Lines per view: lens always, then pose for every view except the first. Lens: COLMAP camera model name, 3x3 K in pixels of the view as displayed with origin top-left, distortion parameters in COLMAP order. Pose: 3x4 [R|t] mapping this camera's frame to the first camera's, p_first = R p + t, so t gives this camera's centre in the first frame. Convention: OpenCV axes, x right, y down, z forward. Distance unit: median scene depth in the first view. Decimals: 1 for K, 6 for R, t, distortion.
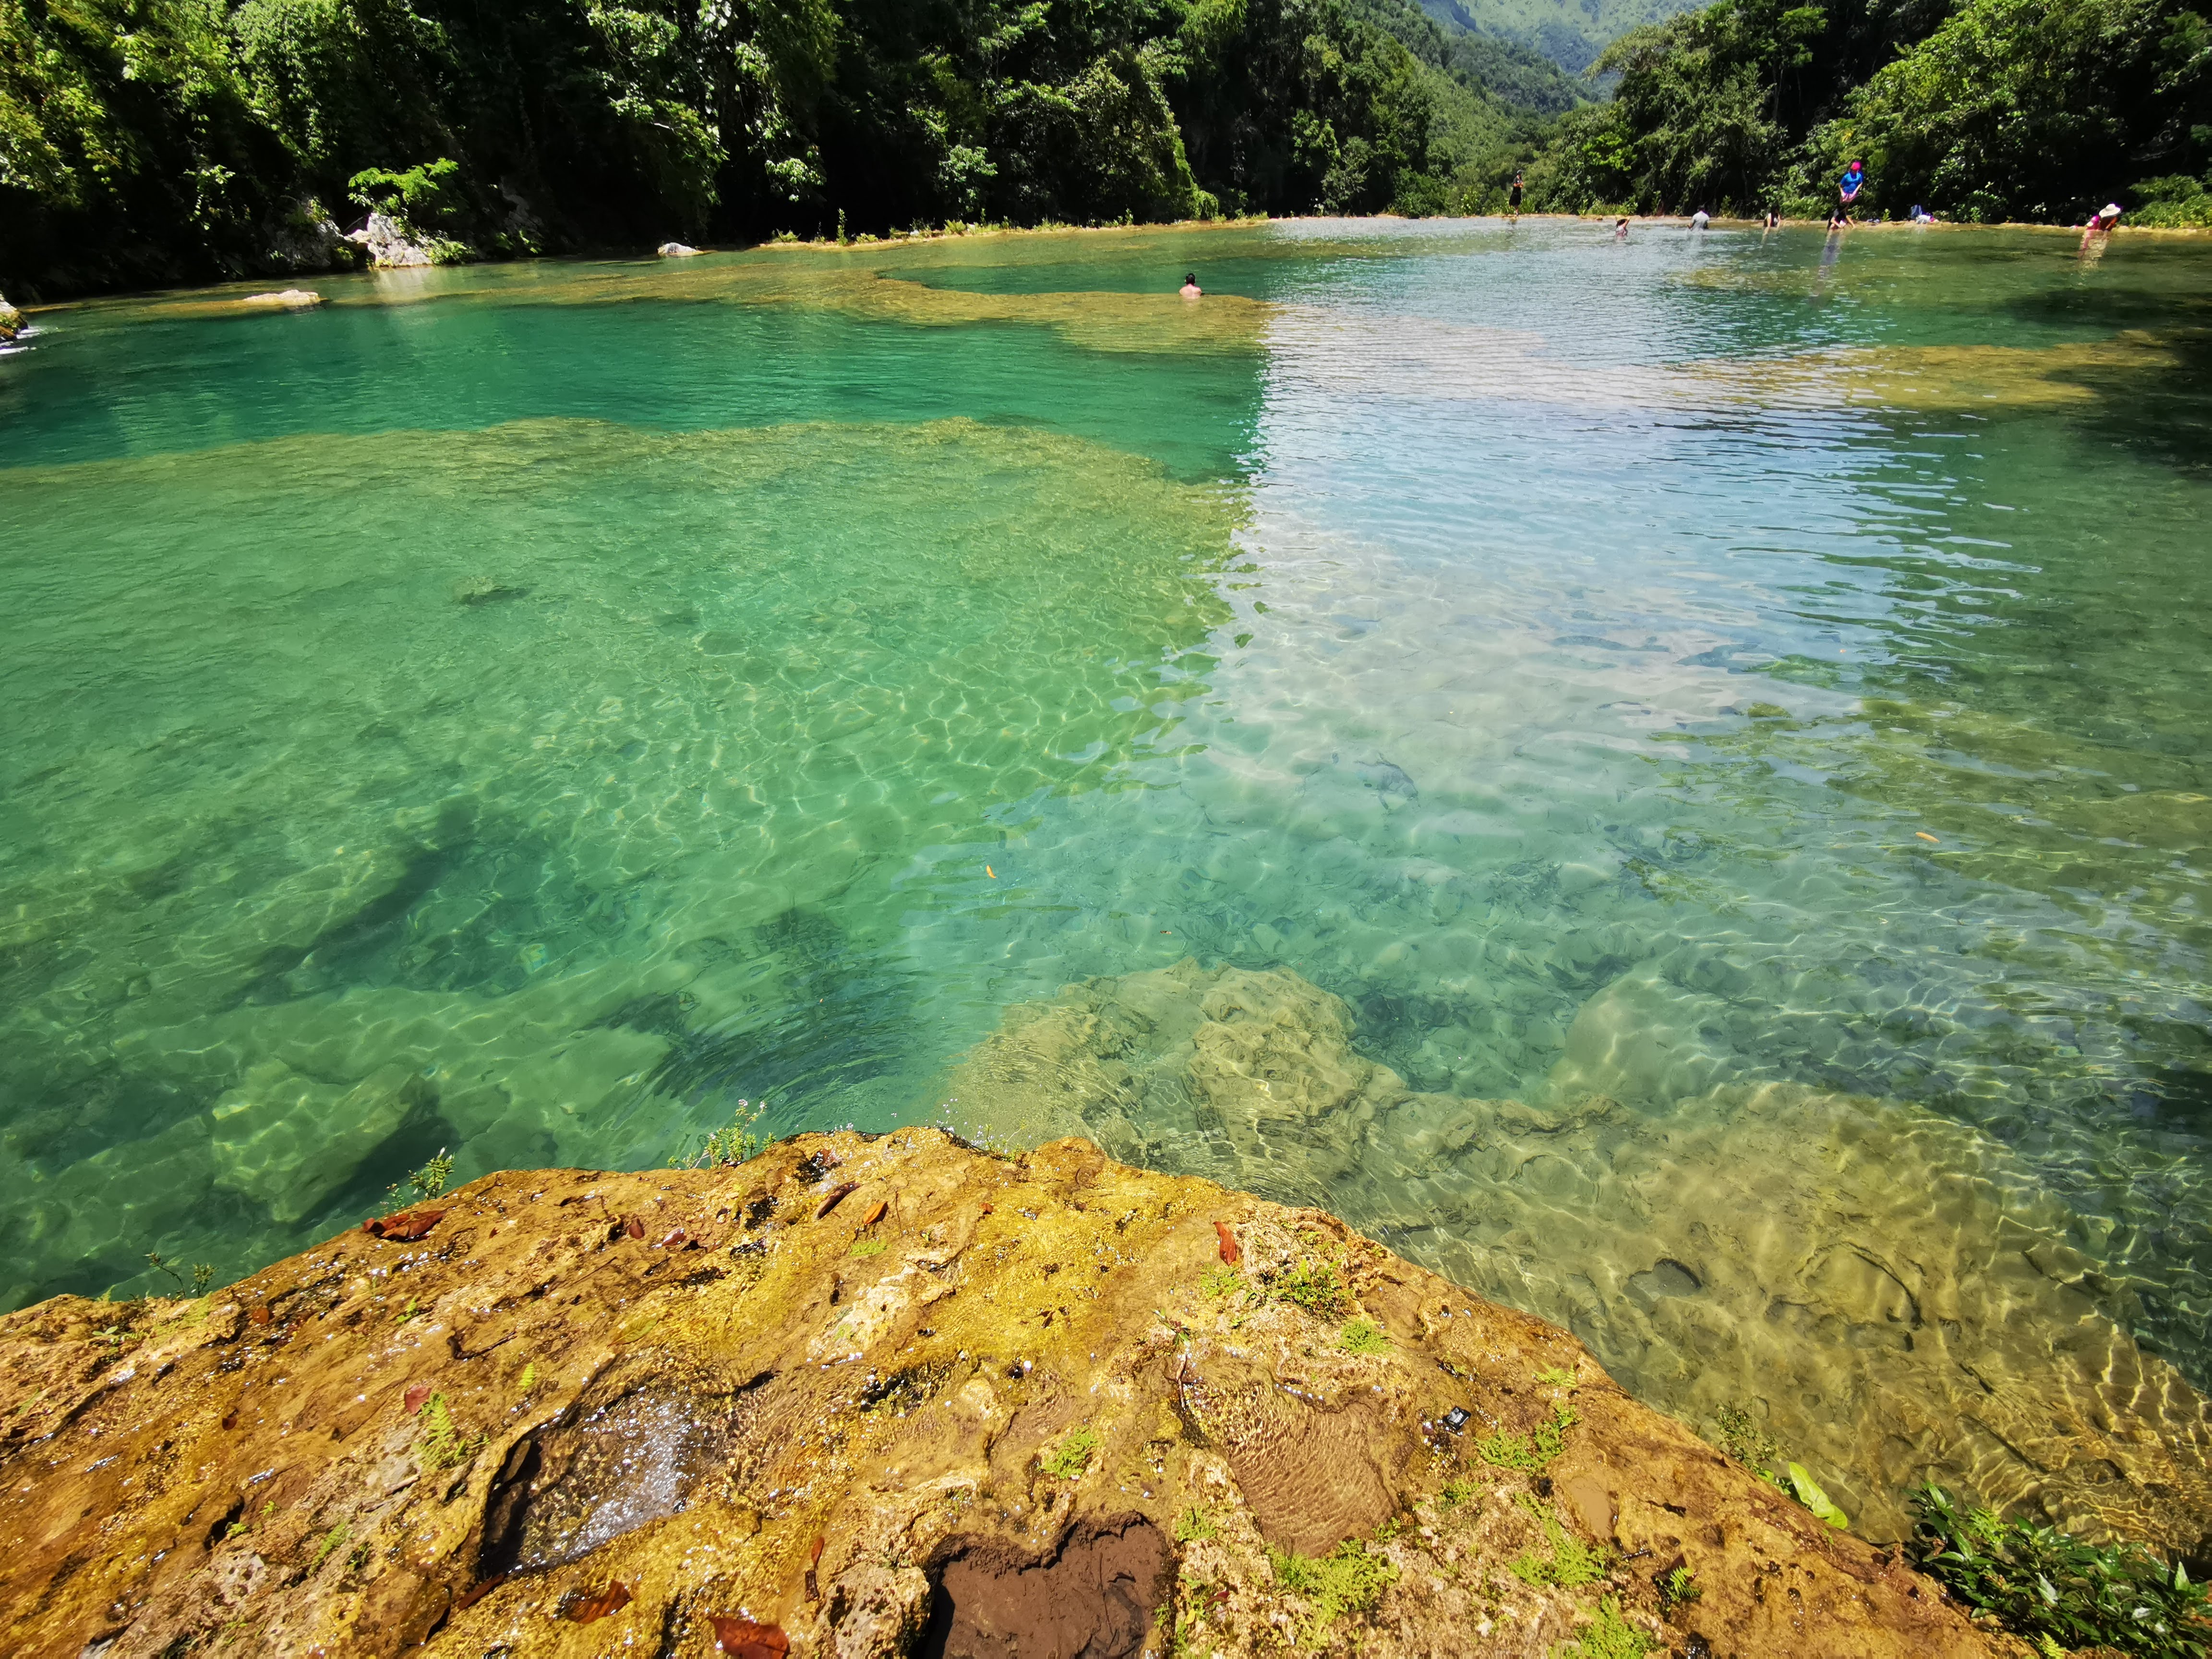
lens RADIAL K [[1024.3, 0, 1106.0], [0, 1024.3, 829.5], [0, 0, 1]] dist [0.004980, 0.000679]
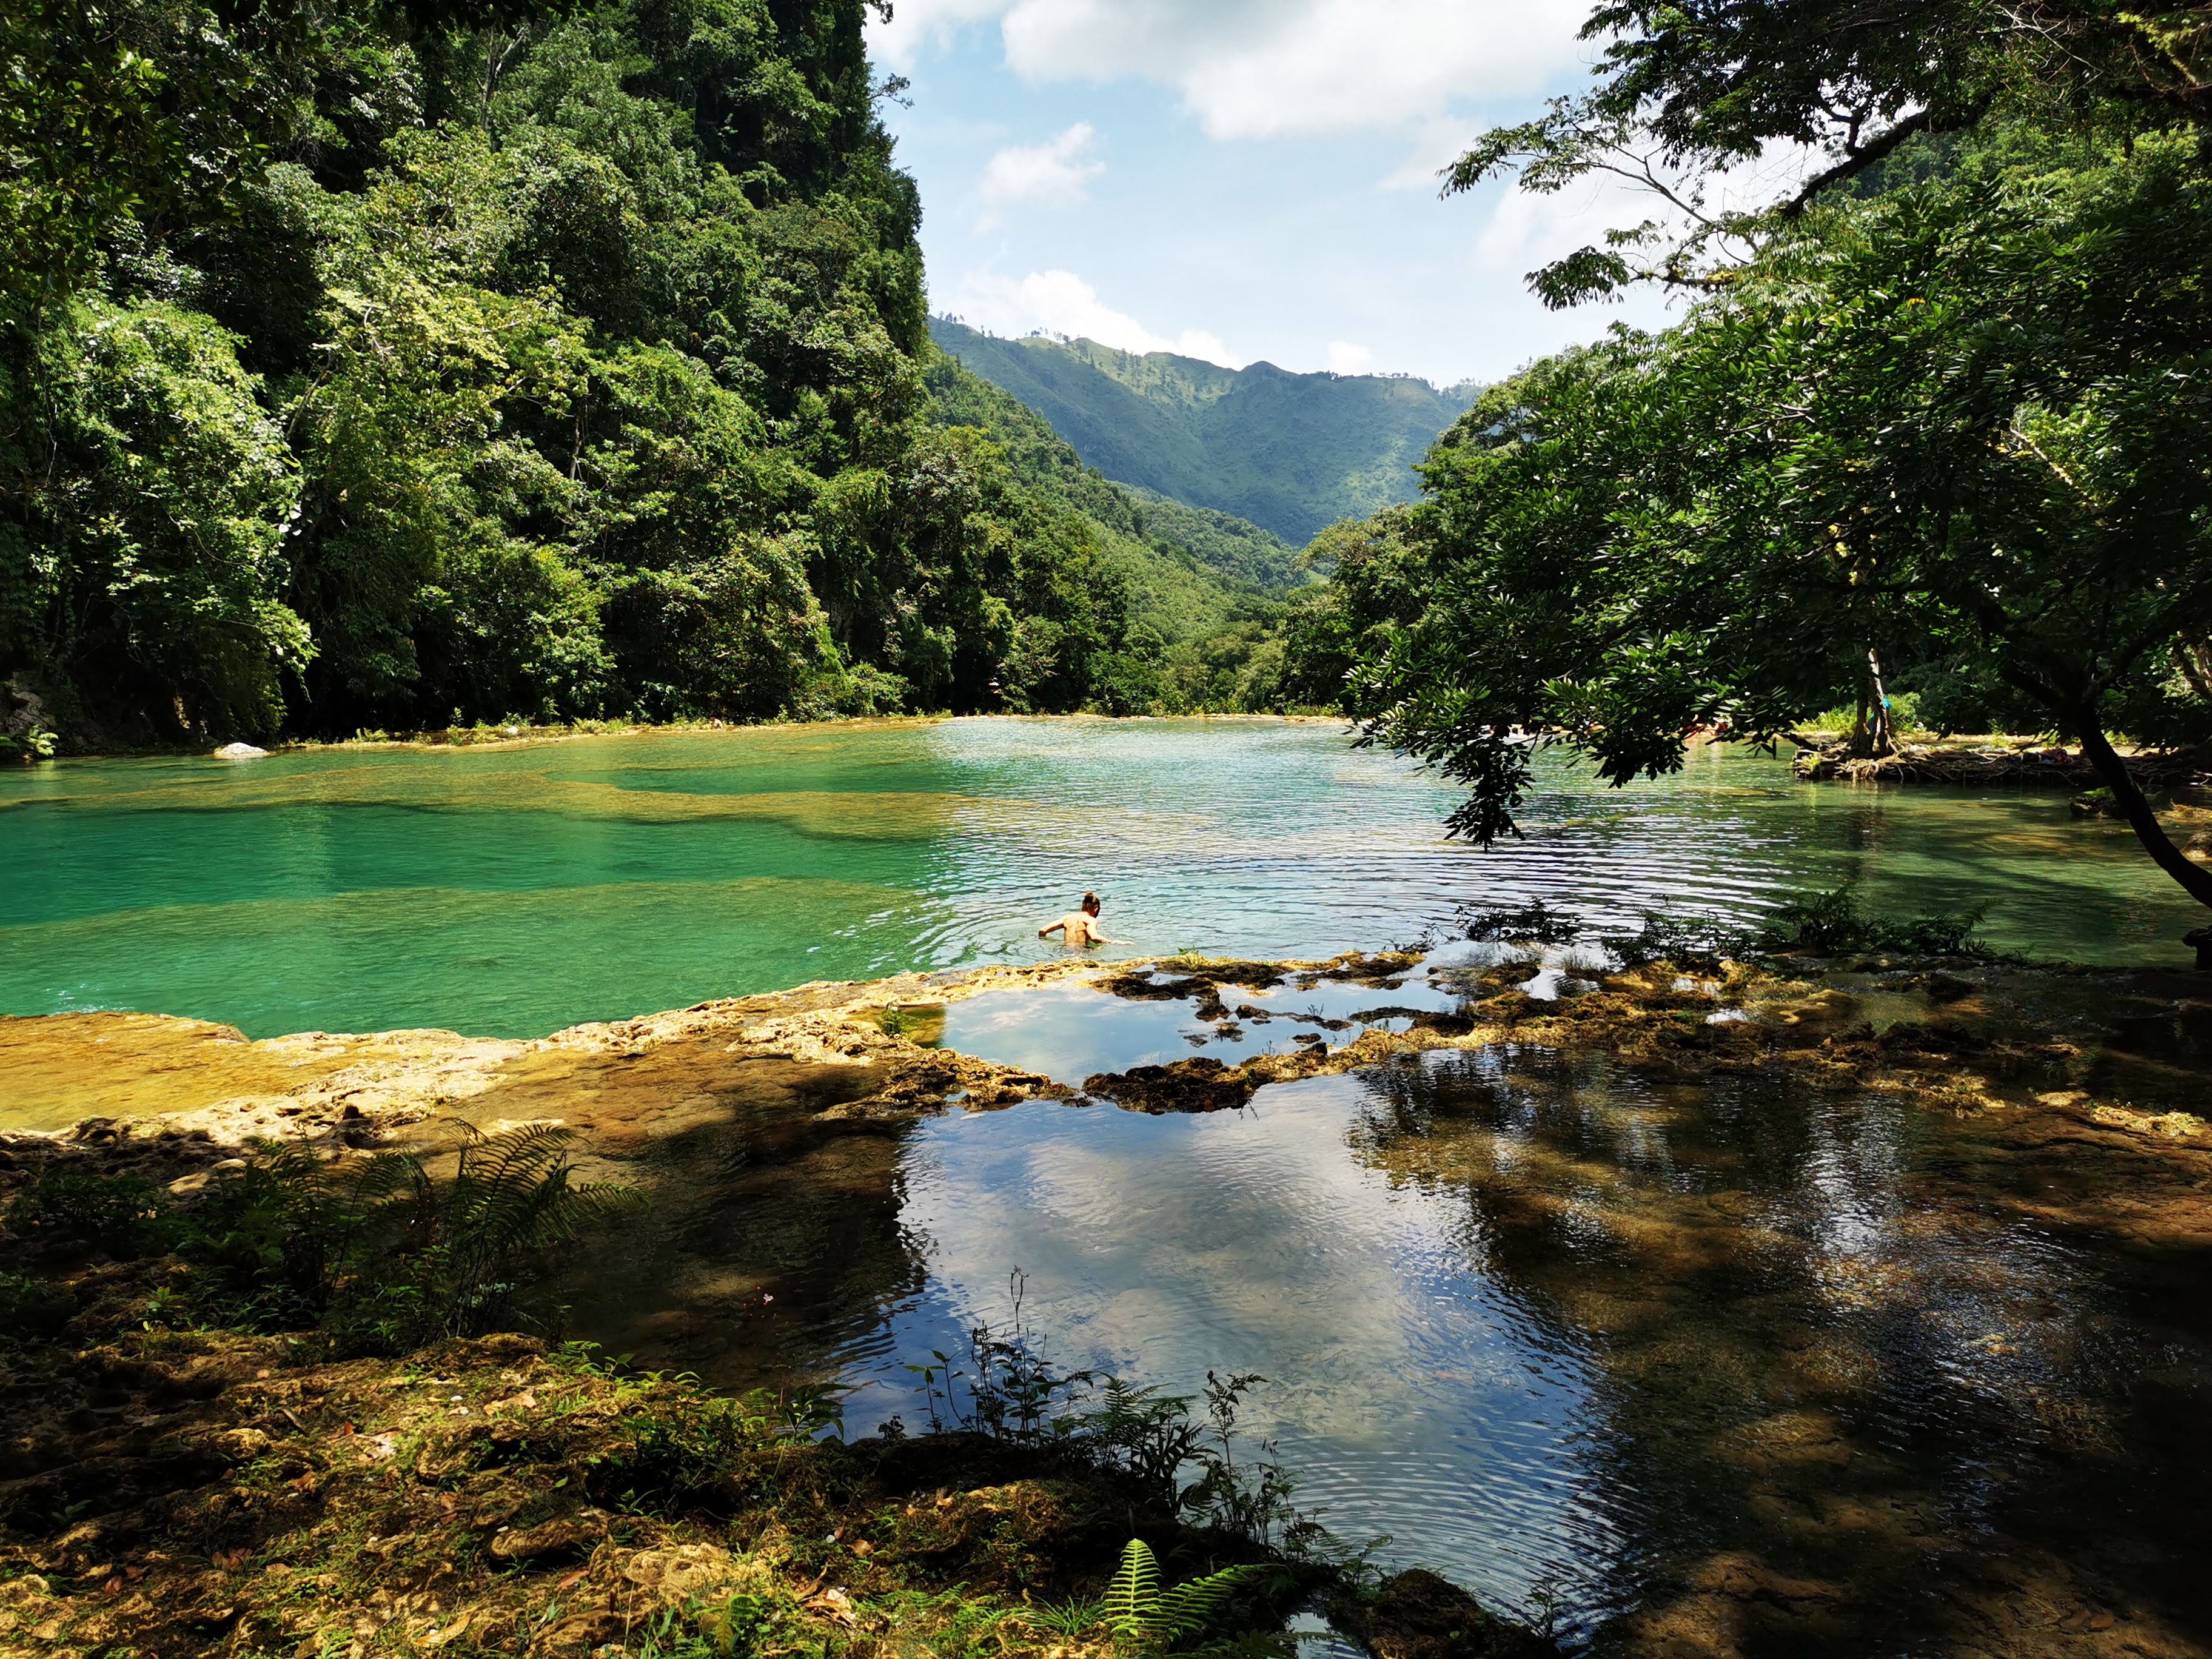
lens RADIAL K [[1705.6, 0, 1106.0], [0, 1705.6, 829.5], [0, 0, 1]] dist [0.063147, 0.002840]
pose [[0.971308, -0.012214, 0.237509, -0.024983], [0.116442, 0.895211, -0.430162, 0.053174], [-0.207367, 0.445476, 0.870948, -0.101651]]
